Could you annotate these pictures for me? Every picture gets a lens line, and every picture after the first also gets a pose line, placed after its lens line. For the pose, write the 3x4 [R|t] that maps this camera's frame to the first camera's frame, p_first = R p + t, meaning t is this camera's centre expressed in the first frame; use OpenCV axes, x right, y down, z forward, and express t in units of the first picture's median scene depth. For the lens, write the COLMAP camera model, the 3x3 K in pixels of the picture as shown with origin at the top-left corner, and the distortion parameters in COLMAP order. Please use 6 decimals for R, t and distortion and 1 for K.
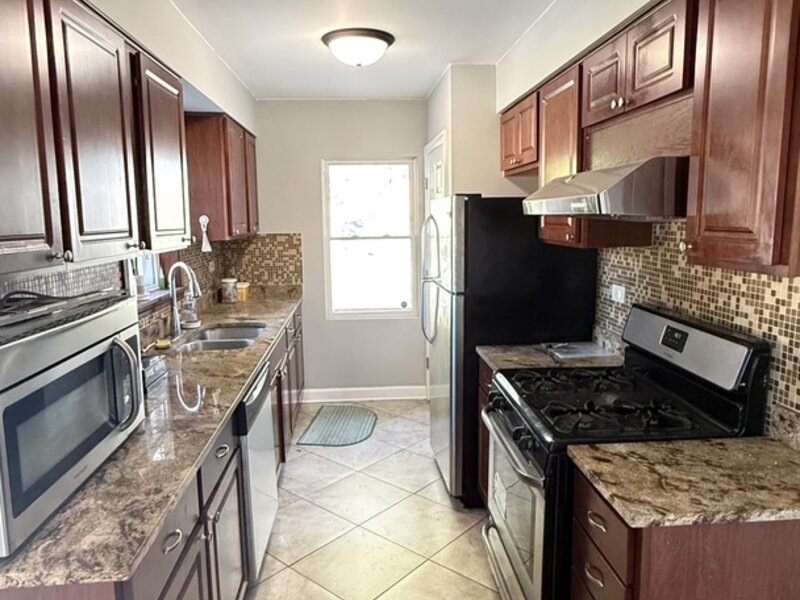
lens RADIAL K [[567.8, 0, 399.2], [0, 567.8, 298.4], [0, 0, 1]] dist [-0.002795, 0.007872]
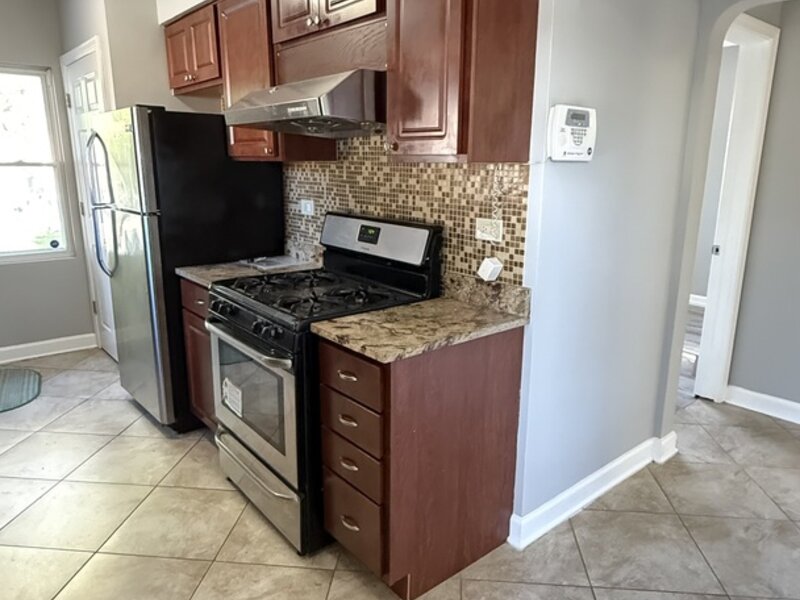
lens RADIAL K [[567.8, 0, 399.4], [0, 567.8, 296.7], [0, 0, 1]] dist [-0.002795, 0.007872]
pose [[0.813814, -0.116082, 0.569414, -0.106763], [0.065549, 0.991929, 0.108534, 0.049934], [-0.577417, -0.051002, 0.814855, -0.014662]]
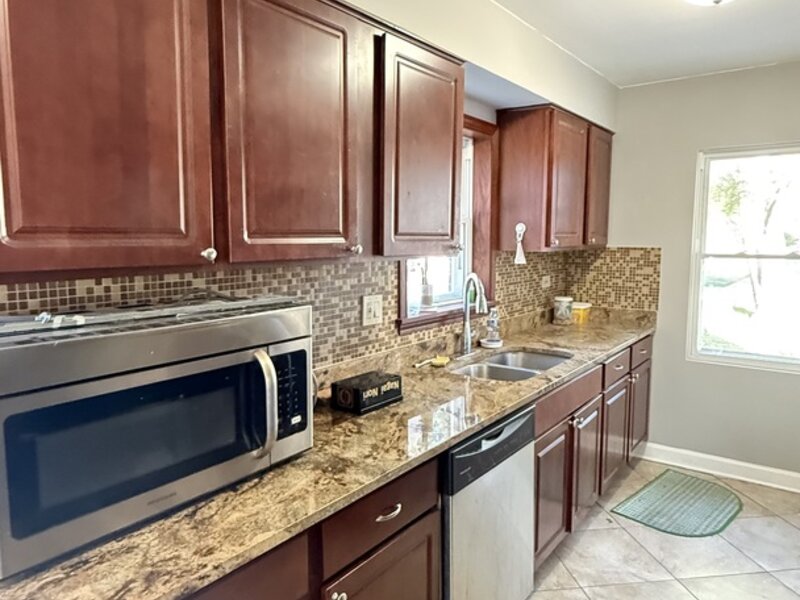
lens RADIAL K [[567.8, 0, 402.1], [0, 567.8, 300.1], [0, 0, 1]] dist [-0.002795, 0.007872]
pose [[0.754483, 0.085301, -0.650753, 0.117716], [-0.102025, 0.994708, 0.012099, -0.021316], [0.648341, 0.057265, 0.759193, 0.247680]]
